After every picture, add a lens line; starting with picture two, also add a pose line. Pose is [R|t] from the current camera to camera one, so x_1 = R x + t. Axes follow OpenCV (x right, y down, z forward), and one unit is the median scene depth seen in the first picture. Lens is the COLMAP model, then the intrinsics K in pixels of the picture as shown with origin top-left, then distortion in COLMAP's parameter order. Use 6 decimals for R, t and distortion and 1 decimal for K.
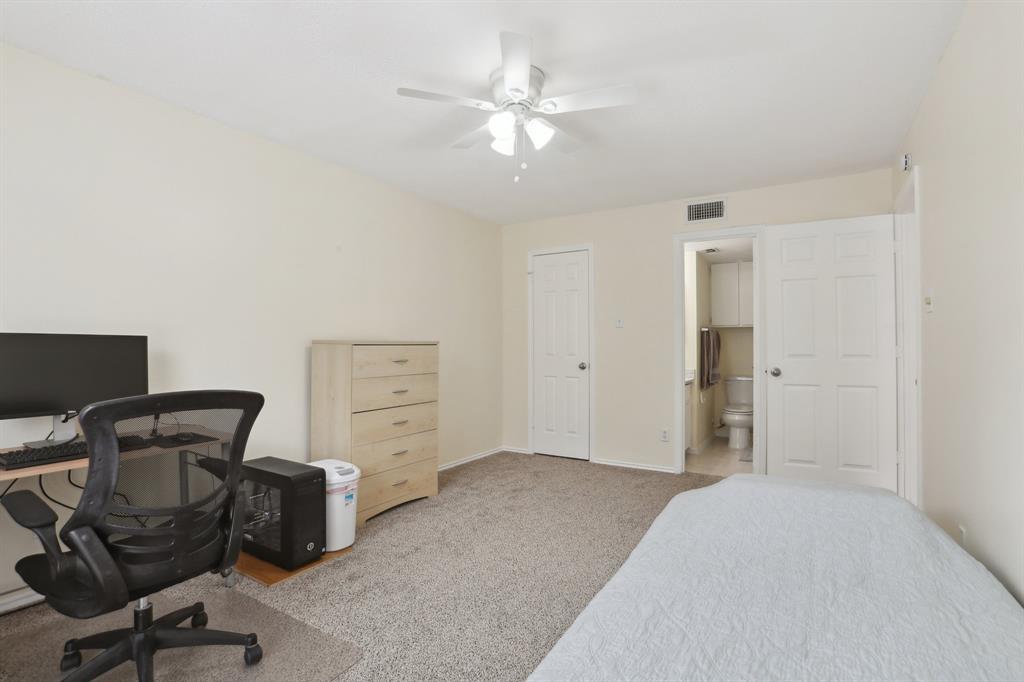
lens RADIAL K [[464.0, 0, 512.0], [0, 464.0, 341.0], [0, 0, 1]] dist [-0.018128, 0.000101]
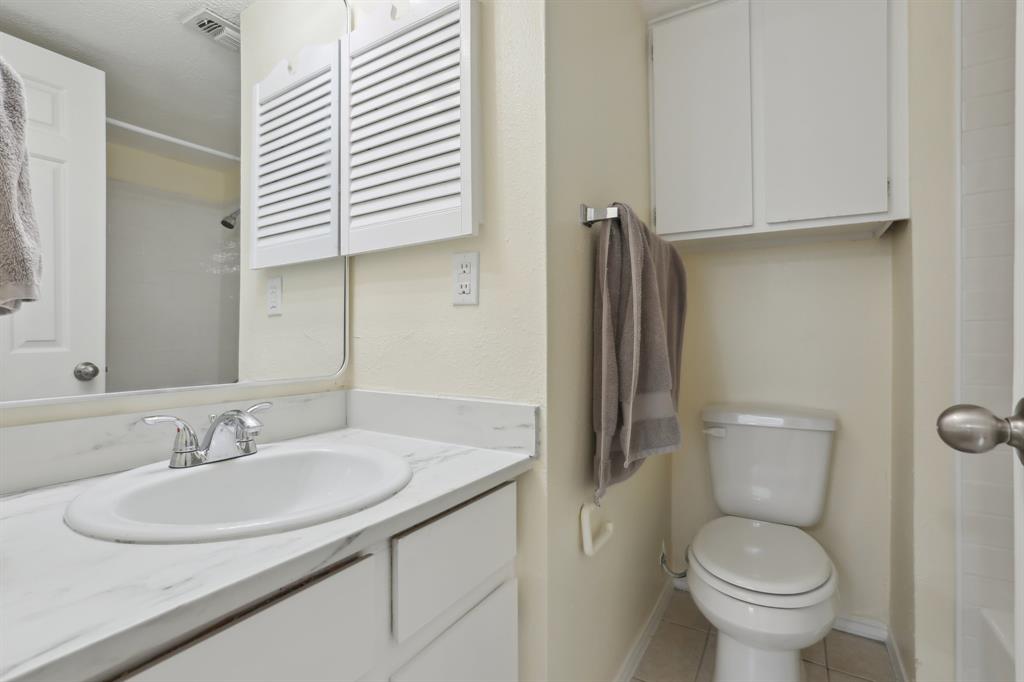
lens RADIAL K [[464.0, 0, 512.0], [0, 464.0, 341.0], [0, 0, 1]] dist [-0.018128, 0.000101]
pose [[0.999992, -0.003953, -0.000671, 0.346205], [0.003960, 0.999939, 0.010356, 0.027727], [0.000630, -0.010358, 0.999946, 0.718712]]
